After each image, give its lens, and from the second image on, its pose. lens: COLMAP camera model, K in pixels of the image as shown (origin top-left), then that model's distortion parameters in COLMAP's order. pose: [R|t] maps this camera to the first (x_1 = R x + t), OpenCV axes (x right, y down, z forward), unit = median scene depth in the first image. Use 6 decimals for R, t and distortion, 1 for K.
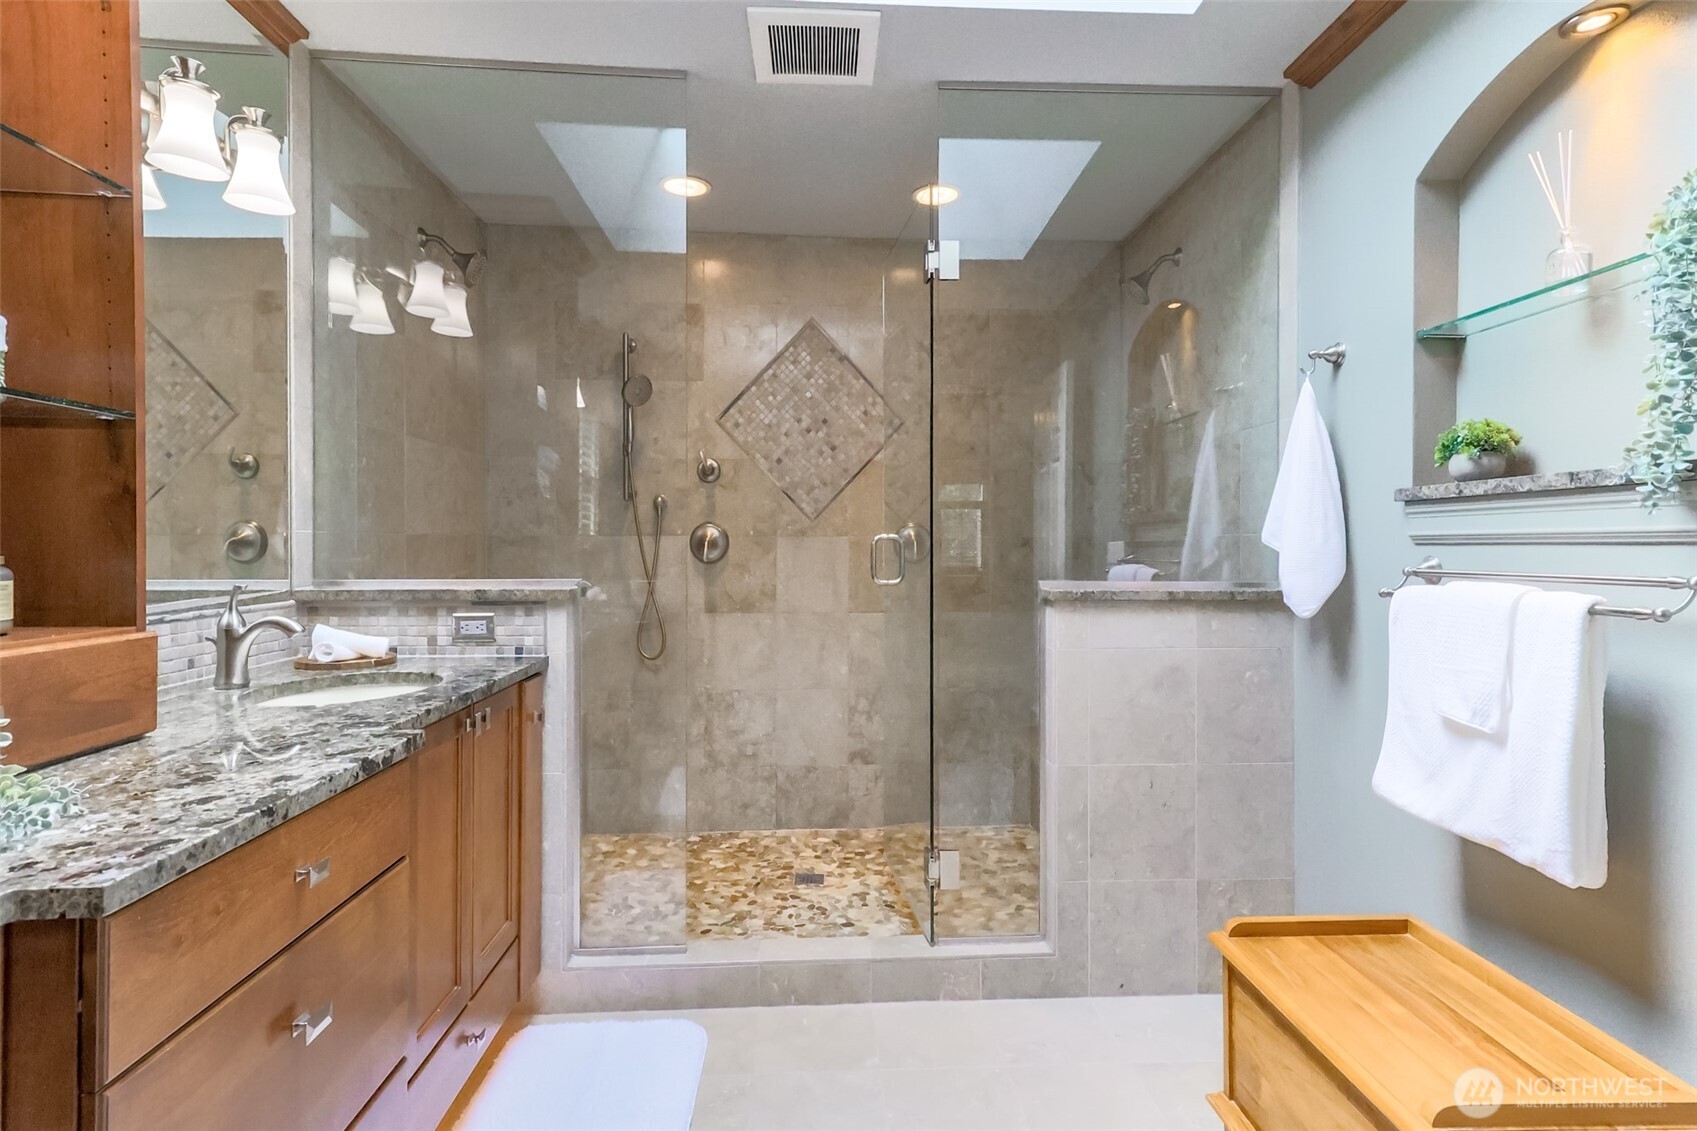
lens RADIAL K [[855.9, 0, 858.7], [0, 855.9, 556.0], [0, 0, 1]] dist [0.026169, -0.000880]
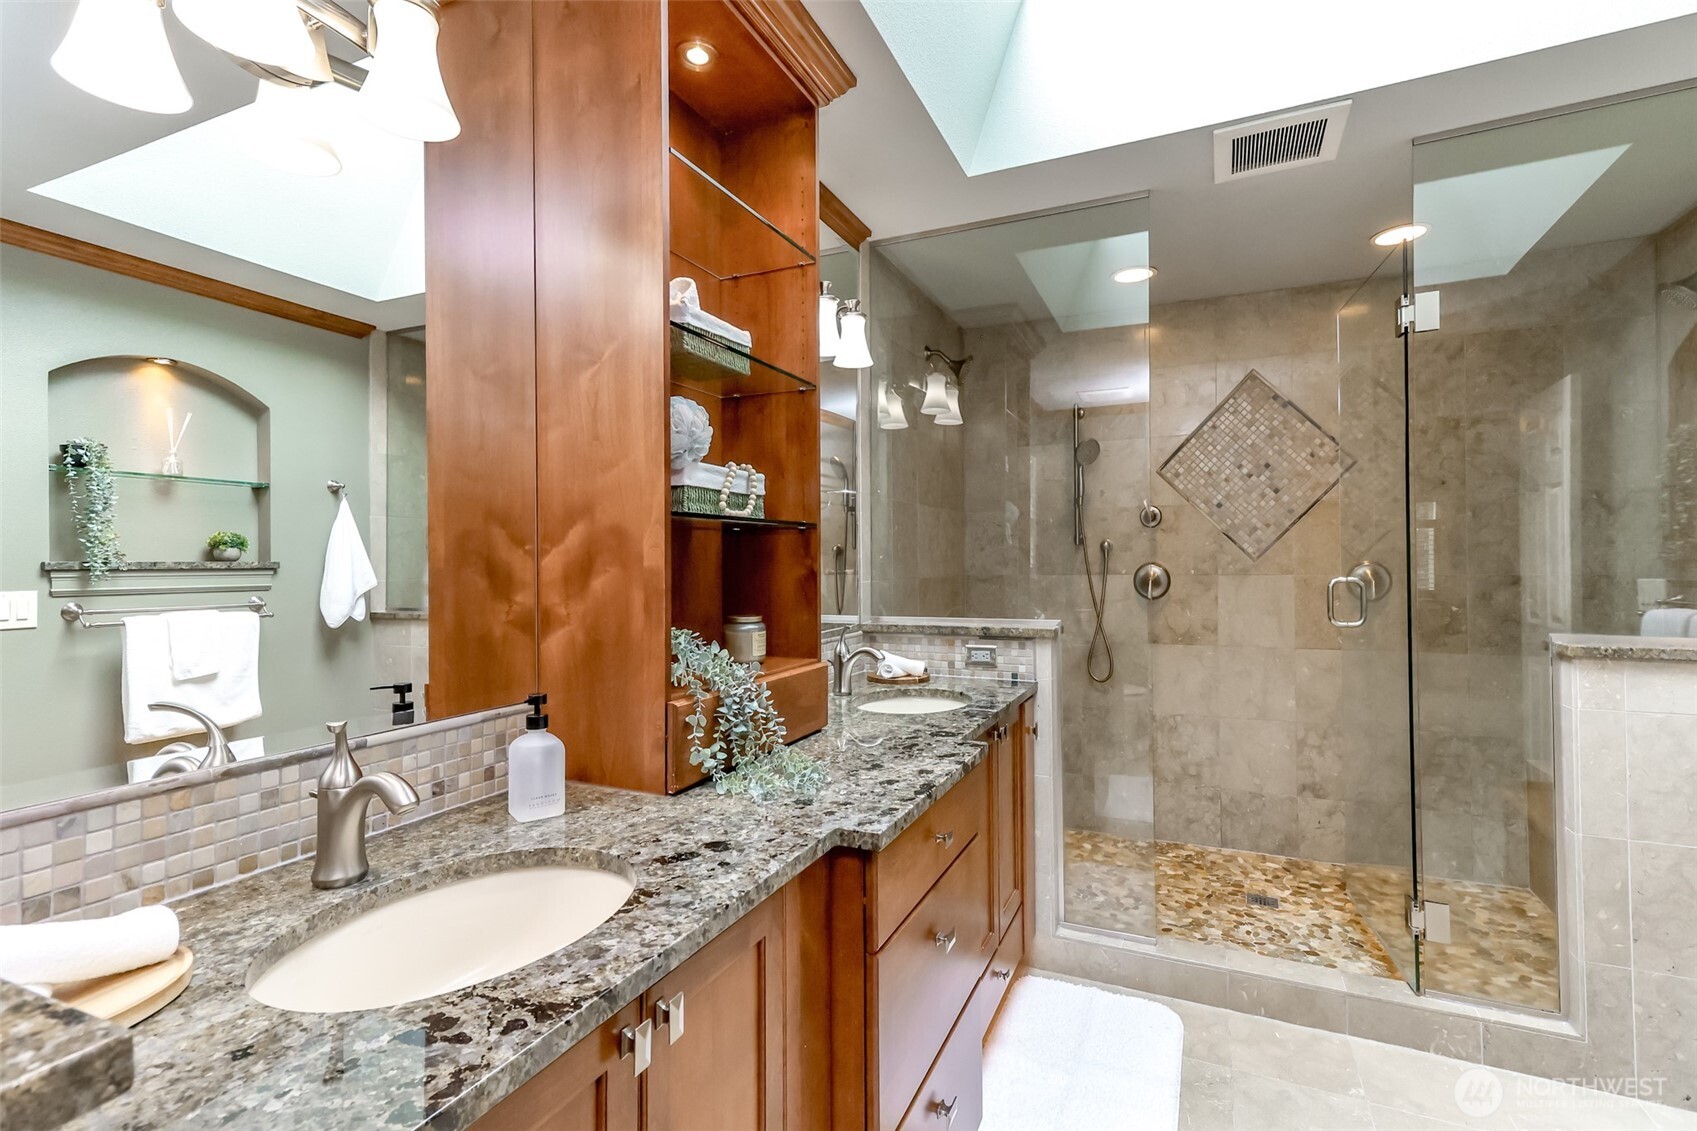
lens RADIAL K [[776.5, 0, 859.9], [0, 776.5, 560.3], [0, 0, 1]] dist [0.023045, -0.000707]
pose [[0.887972, -0.010019, -0.459789, -0.048935], [0.004513, 0.999904, -0.013072, -0.034100], [0.459876, 0.009532, 0.887932, -0.093148]]
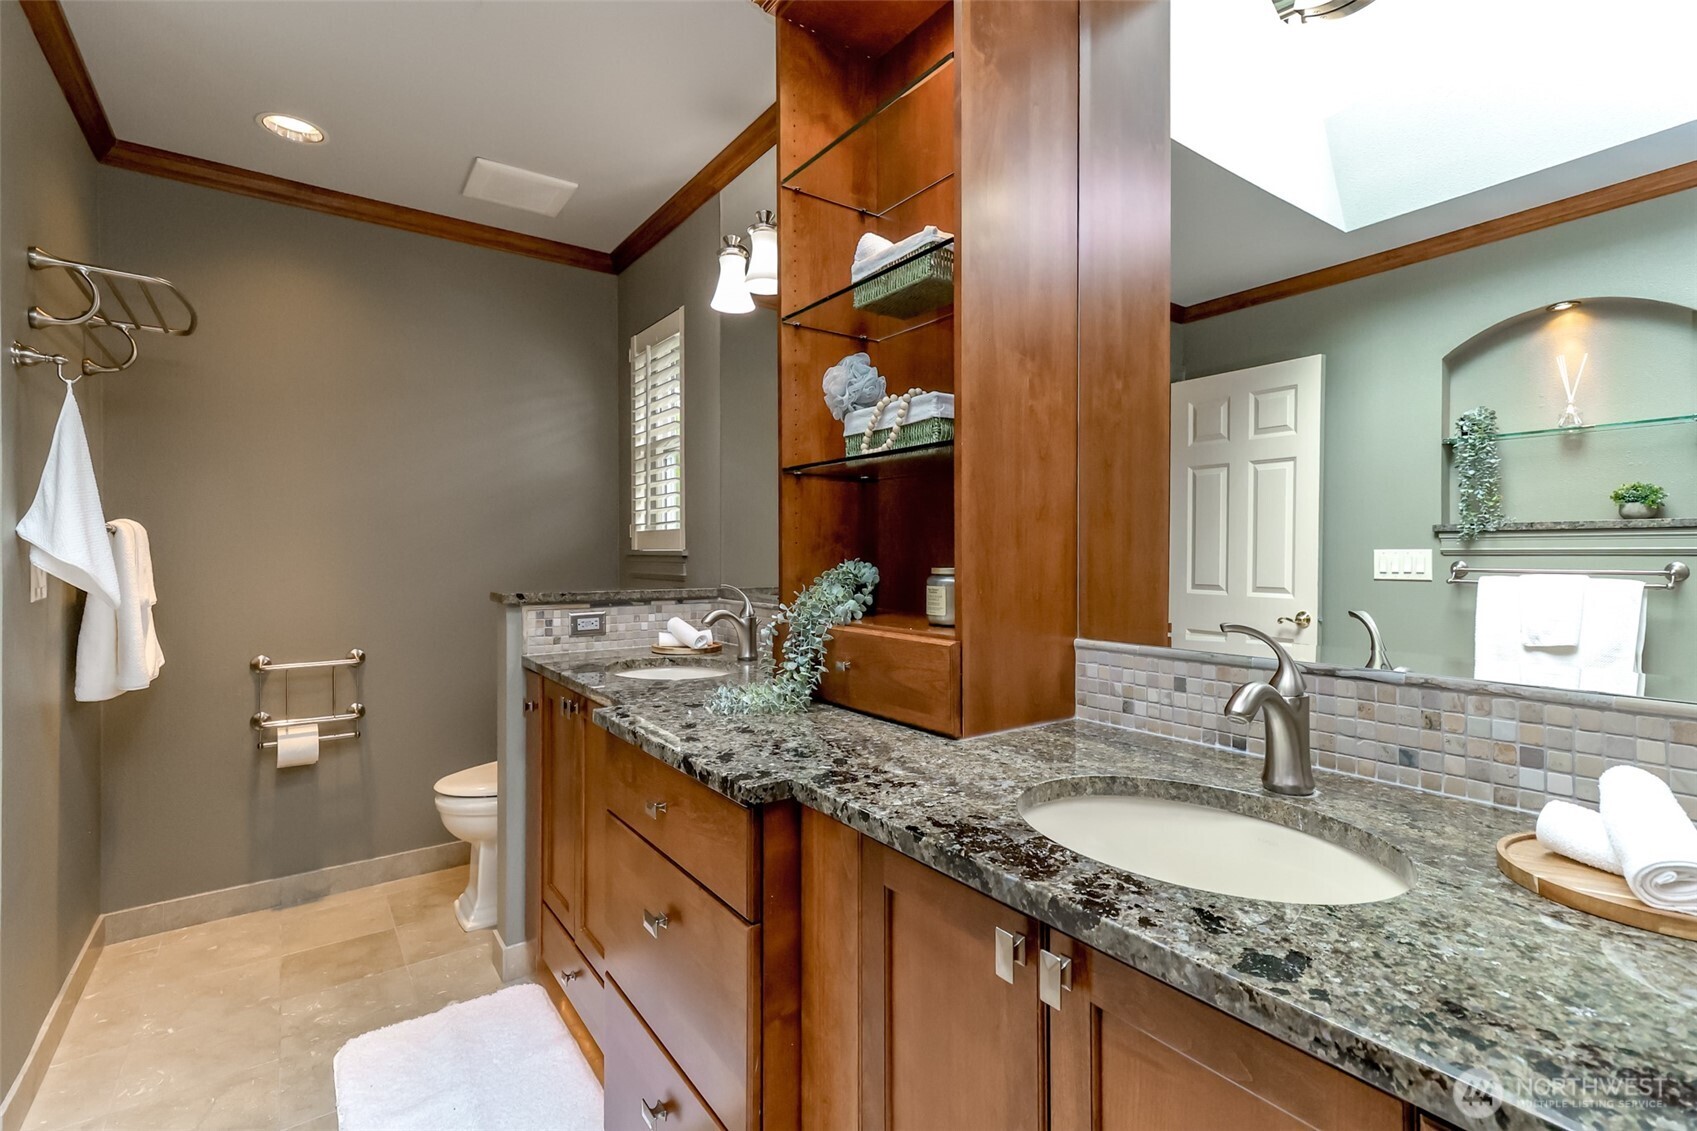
lens RADIAL K [[776.5, 0, 858.8], [0, 776.5, 565.4], [0, 0, 1]] dist [0.023045, -0.000707]
pose [[-0.835729, 0.005707, -0.549112, -0.088190], [-0.004789, 0.999832, 0.017679, -0.005102], [0.549121, 0.017404, -0.835562, 0.883679]]
